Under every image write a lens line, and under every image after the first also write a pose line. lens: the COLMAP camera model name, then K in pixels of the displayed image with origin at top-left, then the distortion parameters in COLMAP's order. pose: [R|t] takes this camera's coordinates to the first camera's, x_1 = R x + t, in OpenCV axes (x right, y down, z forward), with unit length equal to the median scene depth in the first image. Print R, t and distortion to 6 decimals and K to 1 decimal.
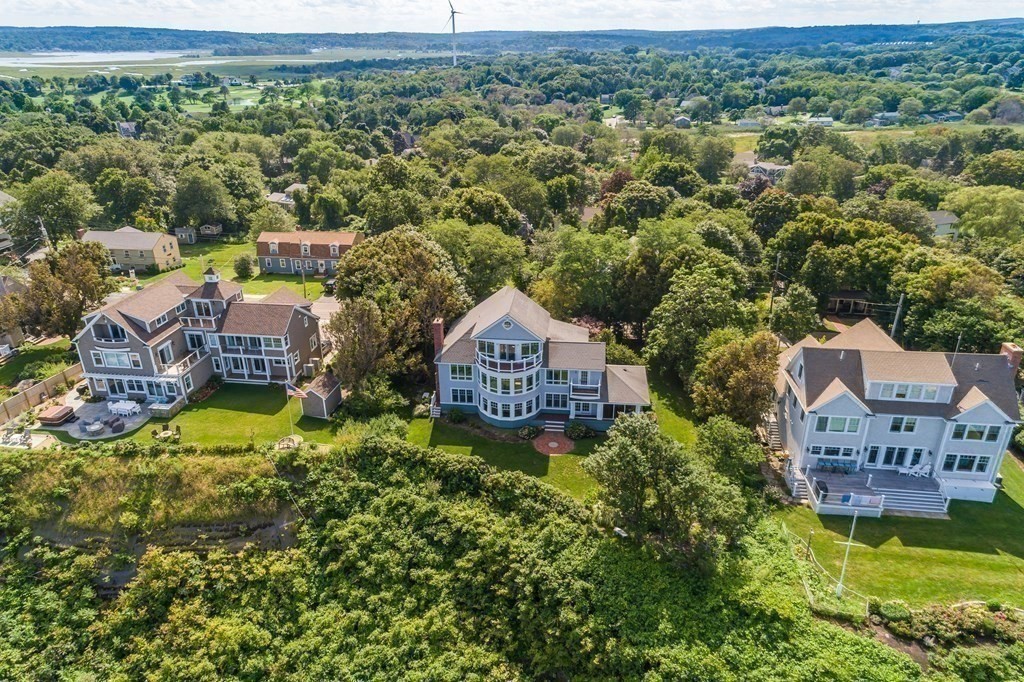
lens RADIAL K [[684.1, 0, 510.7], [0, 684.1, 340.4], [0, 0, 1]] dist [0.023599, 0.004511]
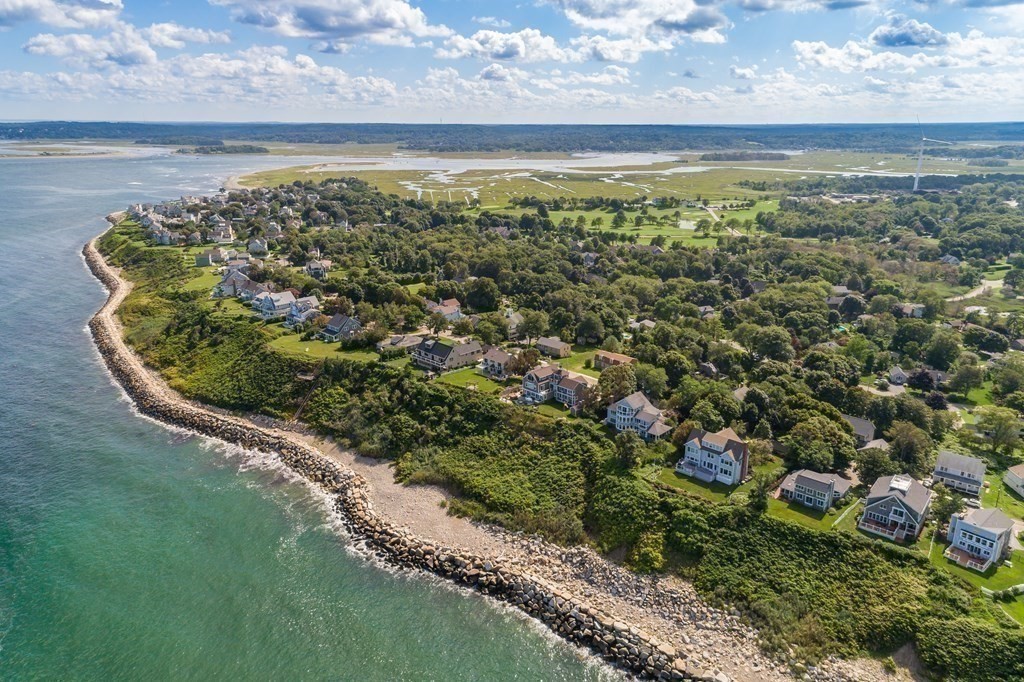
lens RADIAL K [[684.1, 0, 511.4], [0, 684.1, 340.8], [0, 0, 1]] dist [0.023599, 0.004511]
pose [[0.793206, 0.184028, -0.580481, 1.374185], [-0.248928, 0.967950, -0.033285, -0.055982], [0.555751, 0.170900, 0.813593, -1.994154]]
